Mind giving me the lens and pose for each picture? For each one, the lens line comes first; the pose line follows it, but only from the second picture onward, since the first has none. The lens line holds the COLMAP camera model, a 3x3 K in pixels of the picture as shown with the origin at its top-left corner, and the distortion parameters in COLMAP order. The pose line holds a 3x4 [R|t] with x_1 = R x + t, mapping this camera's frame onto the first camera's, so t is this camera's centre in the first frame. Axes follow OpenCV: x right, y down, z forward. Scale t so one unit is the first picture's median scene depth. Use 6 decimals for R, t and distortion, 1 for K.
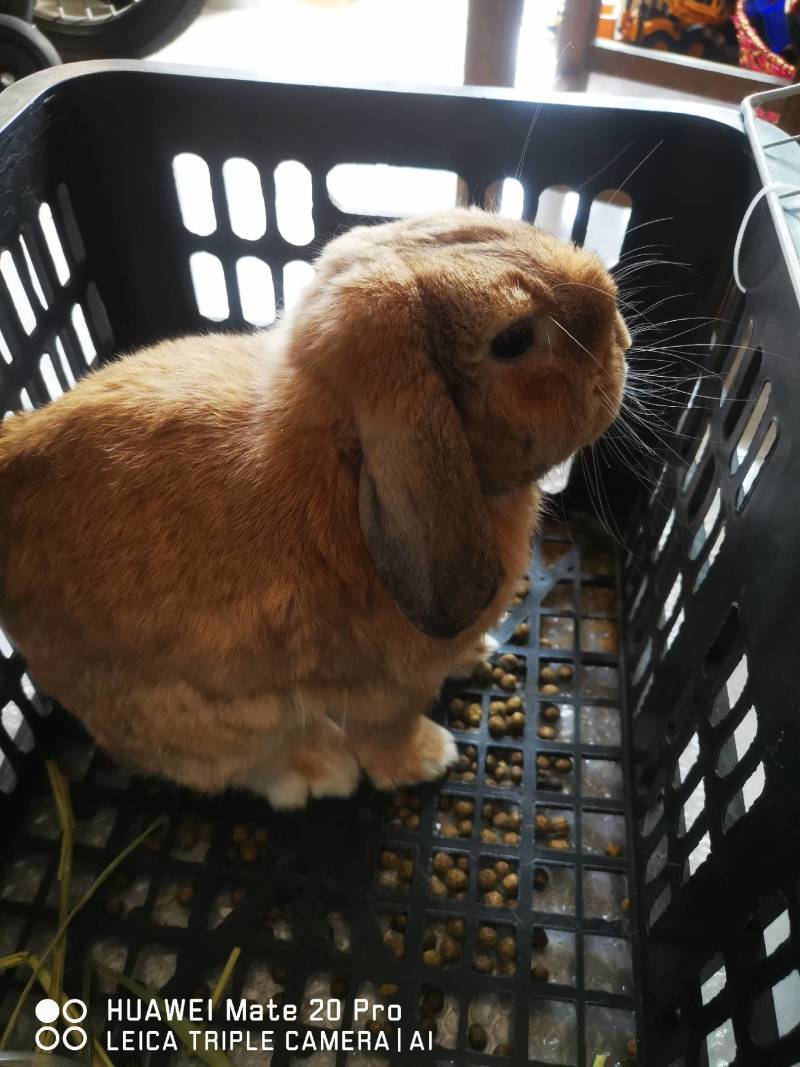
lens RADIAL K [[870.9, 0, 397.7], [0, 870.9, 530.2], [0, 0, 1]] dist [0.006570, -0.040336]
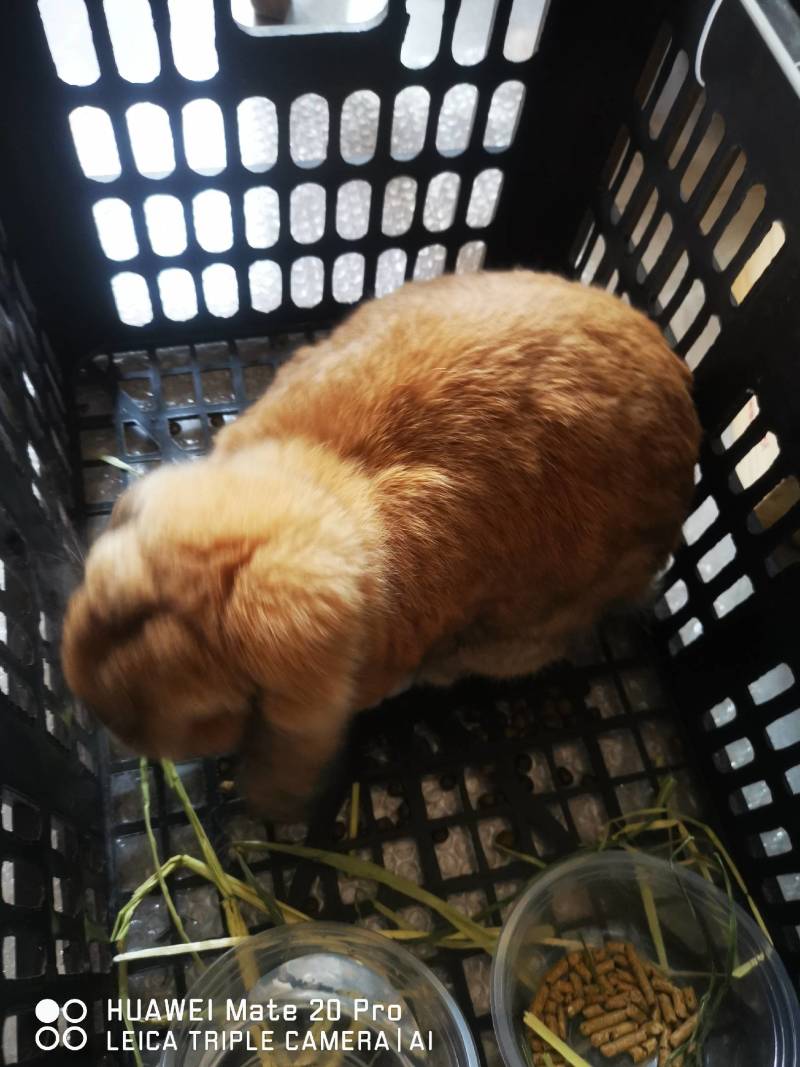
lens RADIAL K [[870.9, 0, 394.0], [0, 870.9, 531.0], [0, 0, 1]] dist [0.006570, -0.040336]
pose [[0.930105, -0.282429, 0.234816, -0.282738], [0.201060, 0.926527, 0.317999, -0.155729], [-0.307376, -0.248560, 0.918552, 0.025492]]
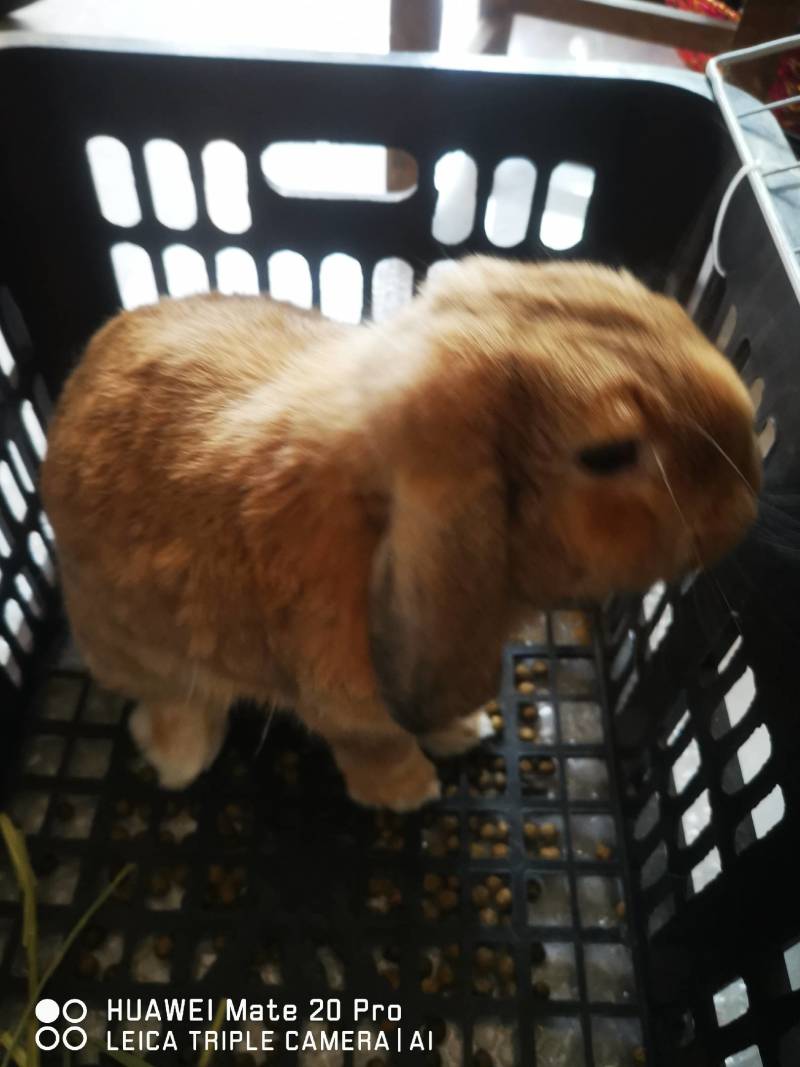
lens RADIAL K [[870.9, 0, 405.1], [0, 870.9, 533.9], [0, 0, 1]] dist [0.006570, -0.040336]
pose [[0.994224, -0.064831, 0.085527, -0.035089], [0.059581, 0.996260, 0.062572, -0.063821], [-0.089264, -0.057115, 0.994369, 0.066358]]
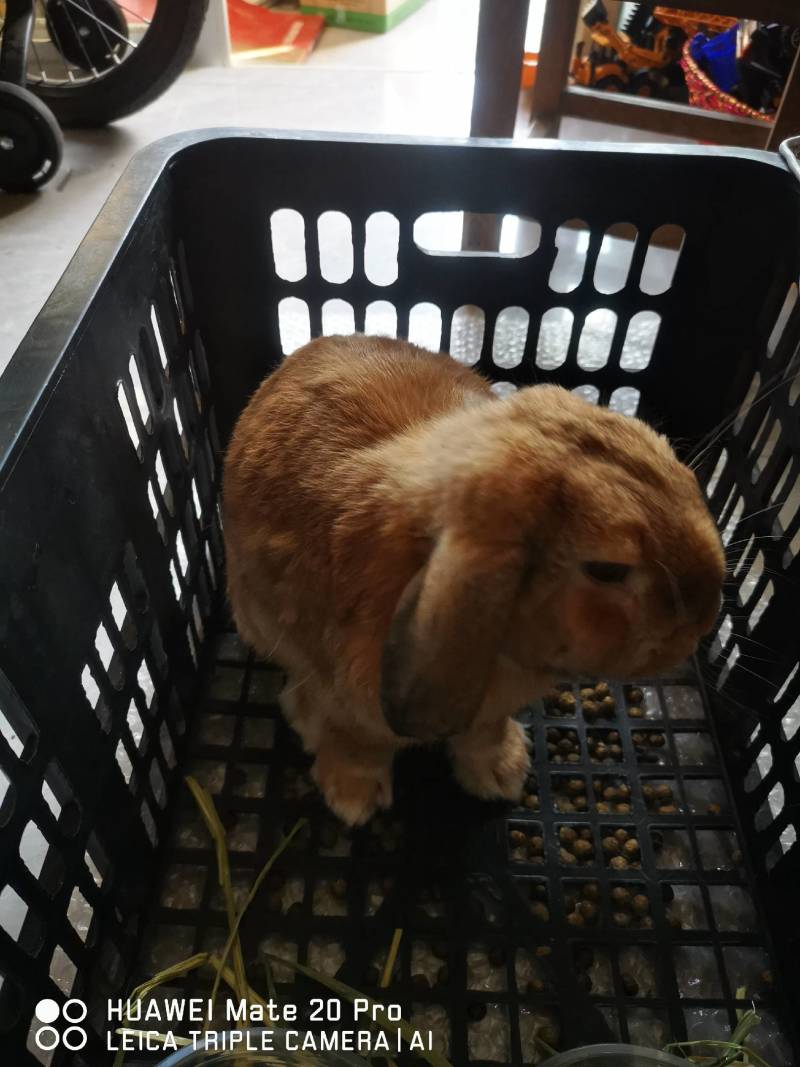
lens RADIAL K [[870.9, 0, 391.7], [0, 870.9, 530.2], [0, 0, 1]] dist [0.006570, -0.040336]
pose [[0.994836, -0.069778, 0.073702, -0.217142], [0.072695, 0.996643, -0.037659, 0.024300], [-0.070827, 0.042822, 0.996569, -0.089030]]
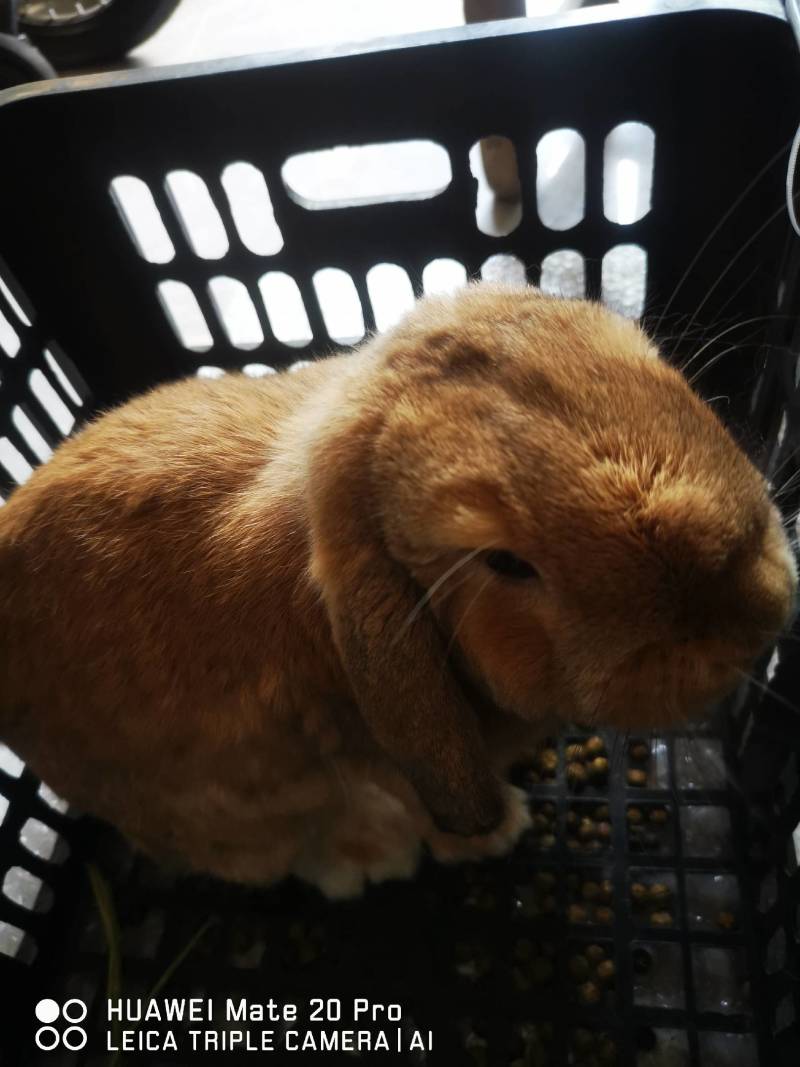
lens RADIAL K [[870.9, 0, 393.8], [0, 870.9, 531.6], [0, 0, 1]] dist [0.006570, -0.040336]
pose [[0.980633, -0.131778, -0.144892, 0.101664], [0.141832, 0.987987, 0.061356, -0.099634], [0.135066, -0.080718, 0.987543, 0.157956]]
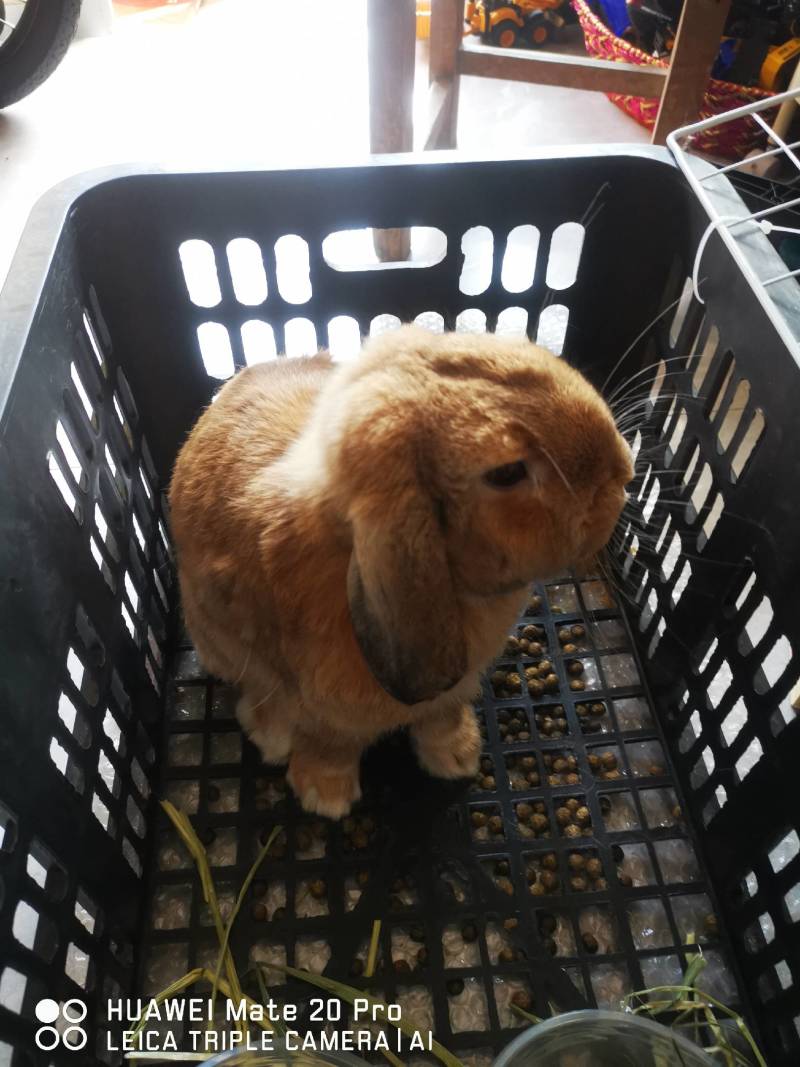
lens RADIAL K [[858.6, 0, 395.8], [0, 858.6, 529.8], [0, 0, 1]] dist [0.016892, -0.036305]
pose [[0.975346, -0.178513, 0.129746, -0.197309], [0.173554, 0.983621, 0.048665, -0.079763], [-0.136308, -0.024947, 0.990352, -0.122254]]
